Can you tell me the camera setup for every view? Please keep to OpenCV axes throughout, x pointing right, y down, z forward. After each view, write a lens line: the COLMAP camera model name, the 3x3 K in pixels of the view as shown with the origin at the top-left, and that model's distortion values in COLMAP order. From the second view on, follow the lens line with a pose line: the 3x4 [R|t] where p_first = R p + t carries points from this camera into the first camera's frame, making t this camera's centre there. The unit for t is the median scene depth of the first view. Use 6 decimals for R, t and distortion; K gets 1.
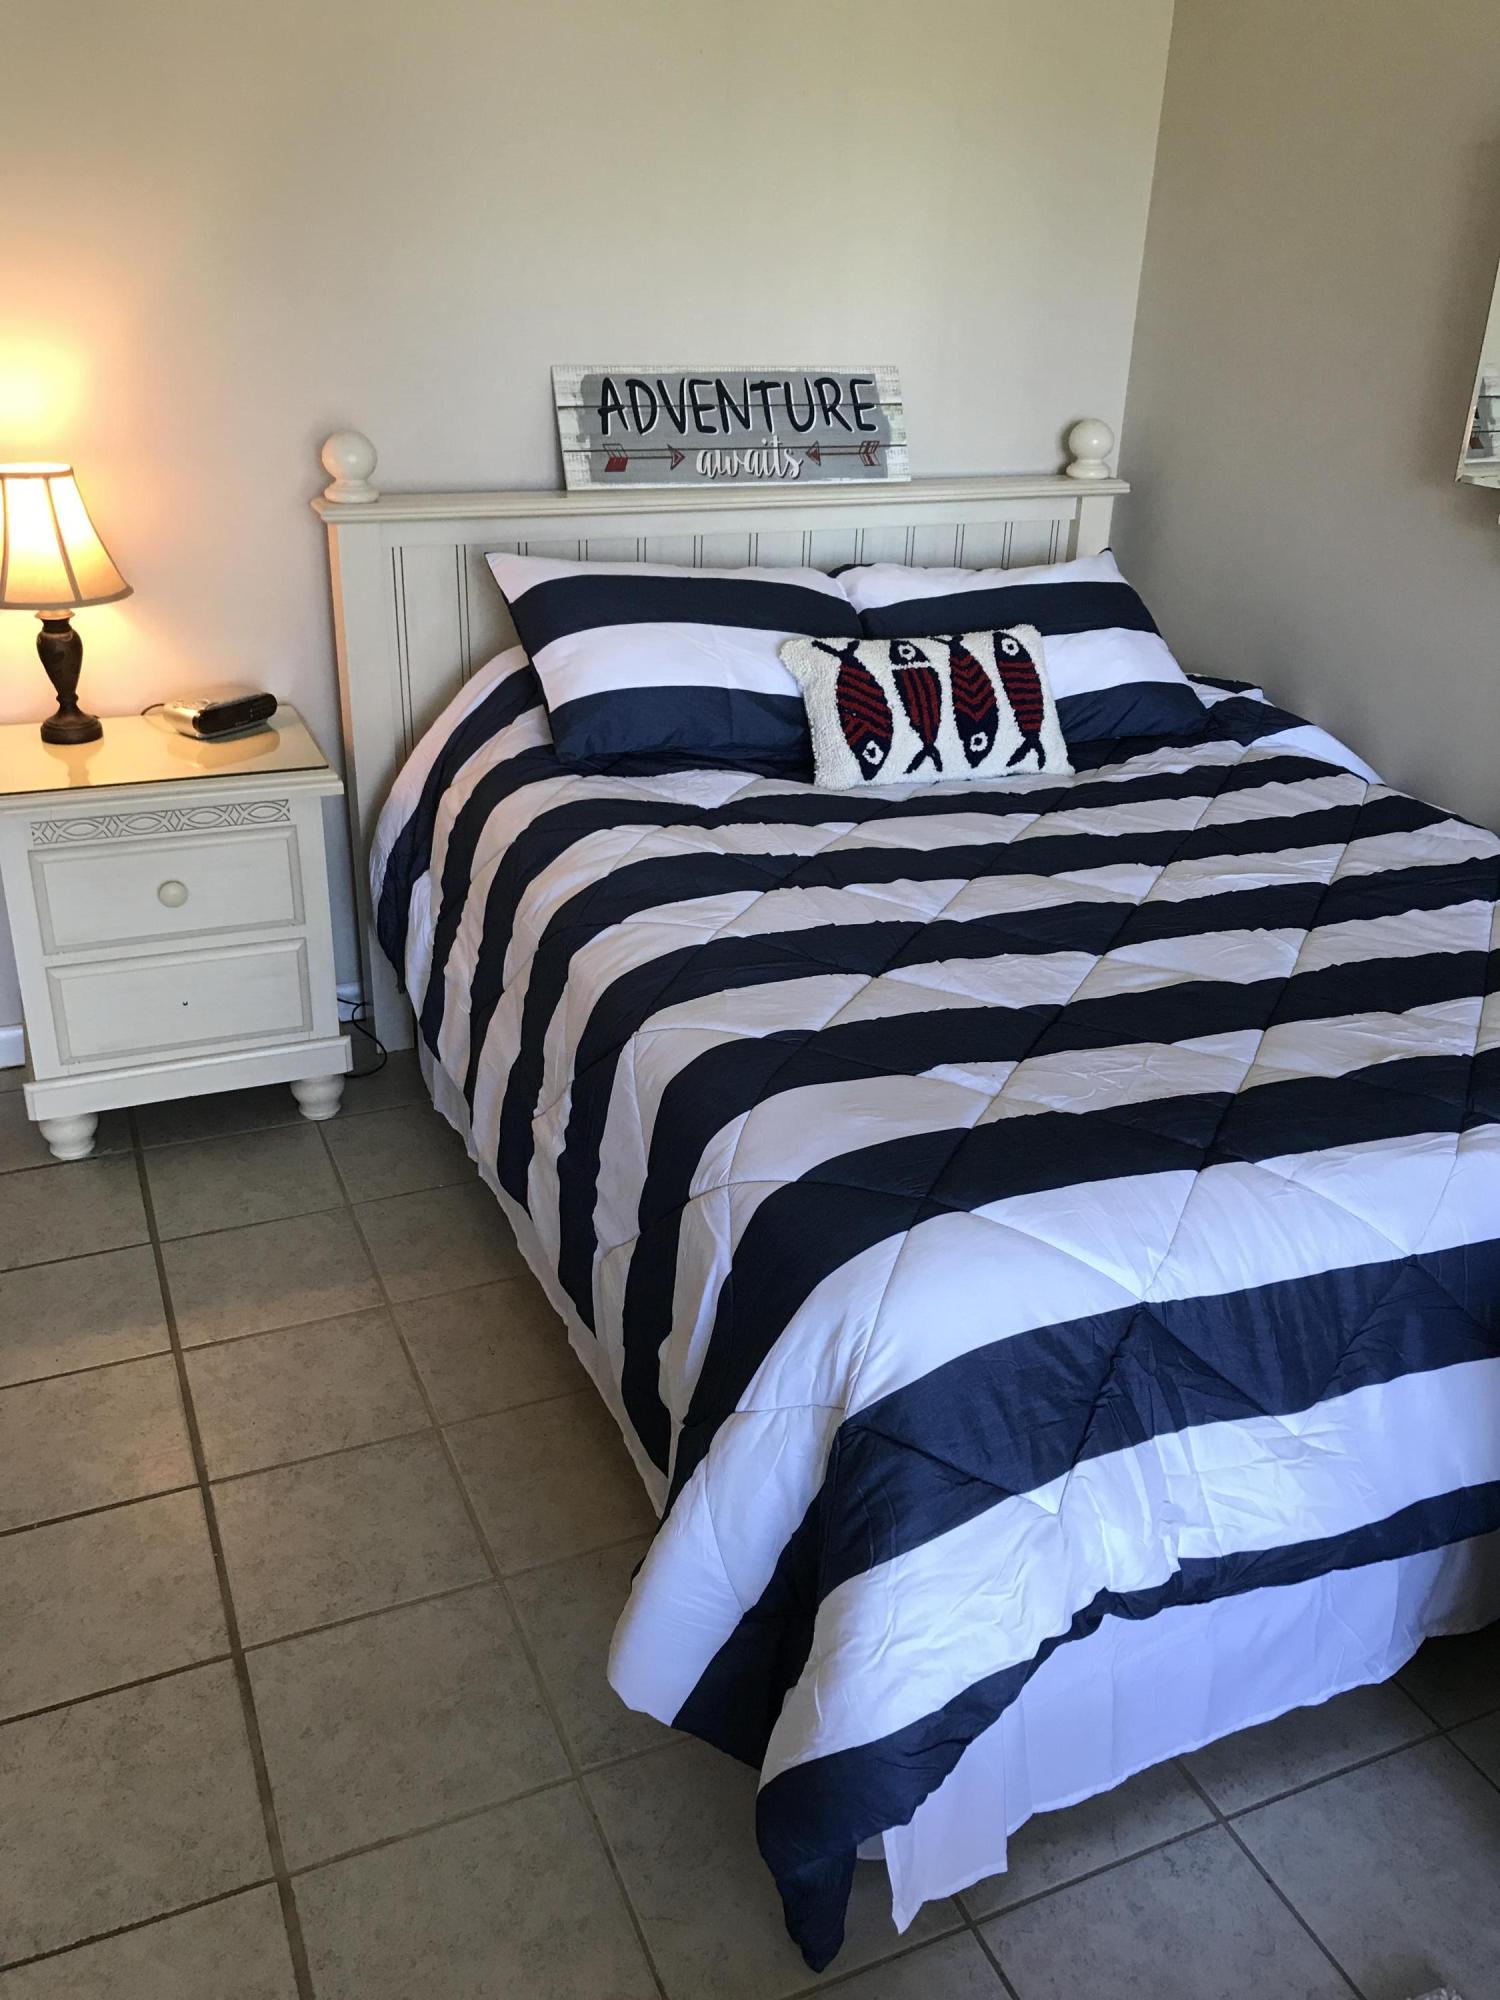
lens RADIAL K [[1623.9, 0, 750.0], [0, 1623.9, 1000.0], [0, 0, 1]] dist [0.116658, -0.351059]
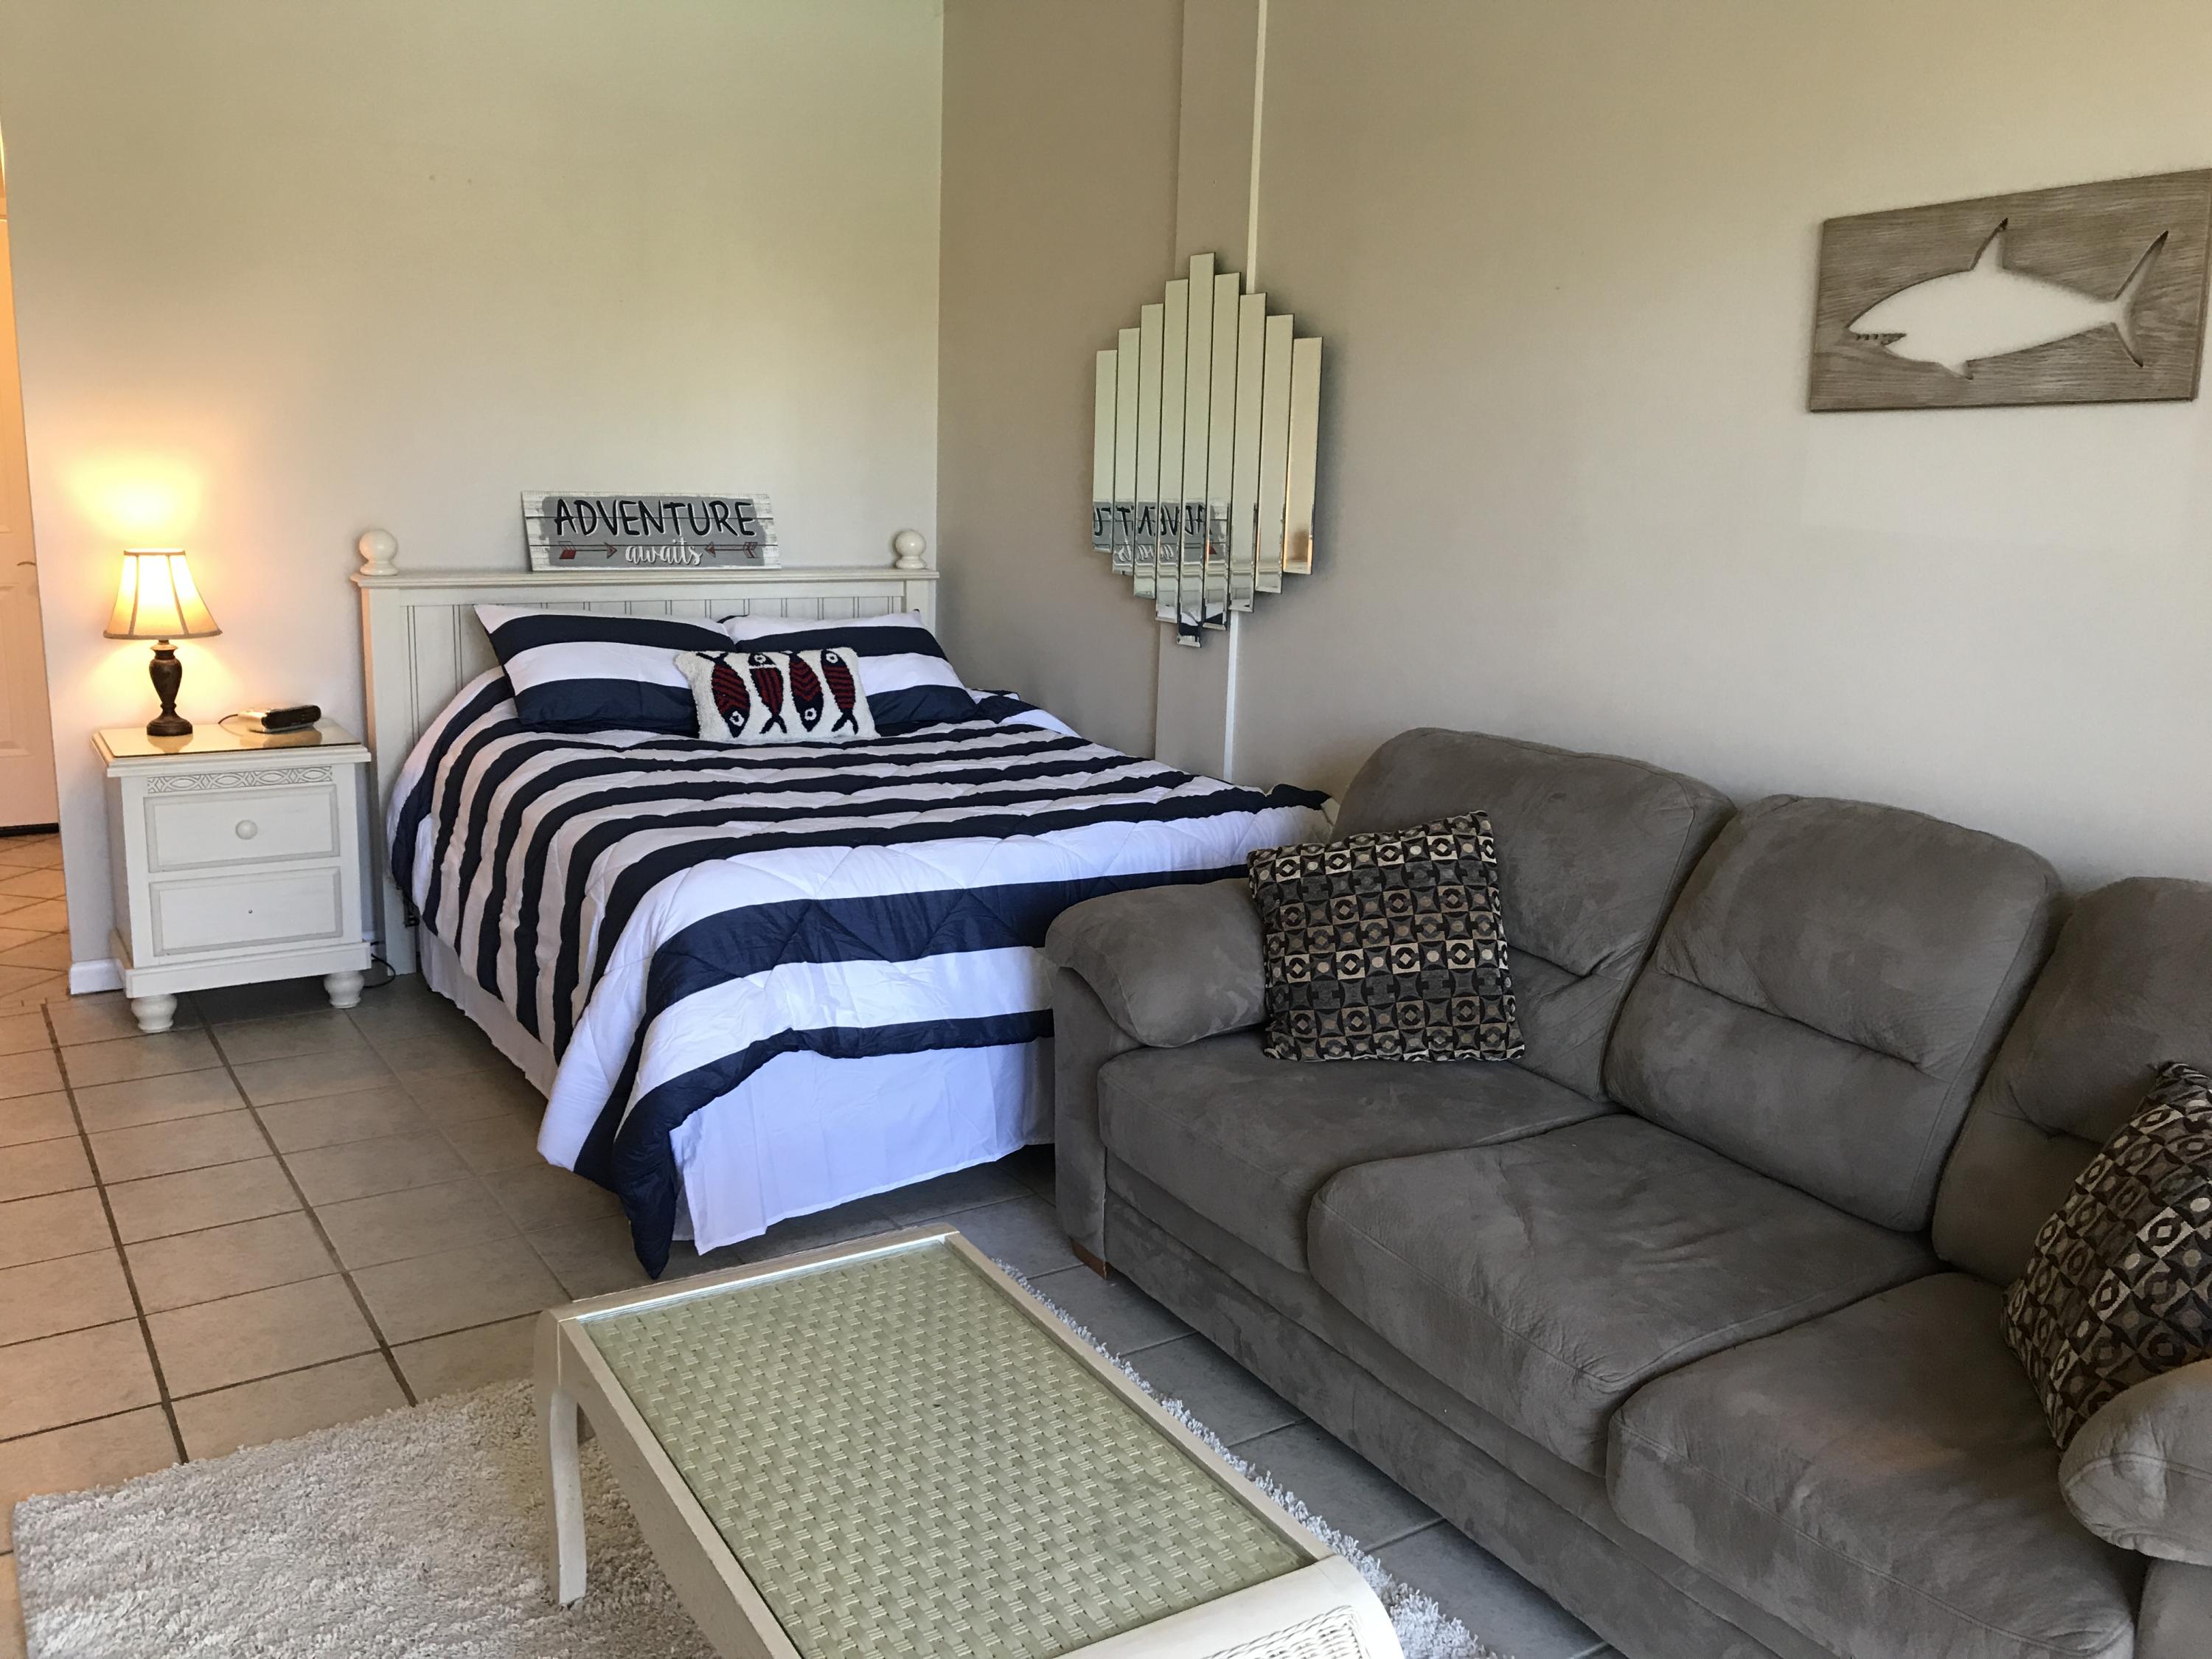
lens RADIAL K [[1809.6, 0, 1106.0], [0, 1809.6, 829.5], [0, 0, 1]] dist [-0.012663, -0.000267]
pose [[0.984499, -0.034371, 0.171992, 0.115856], [0.071653, 0.973865, -0.215531, 0.323509], [-0.160089, 0.224514, 0.961231, -0.628384]]
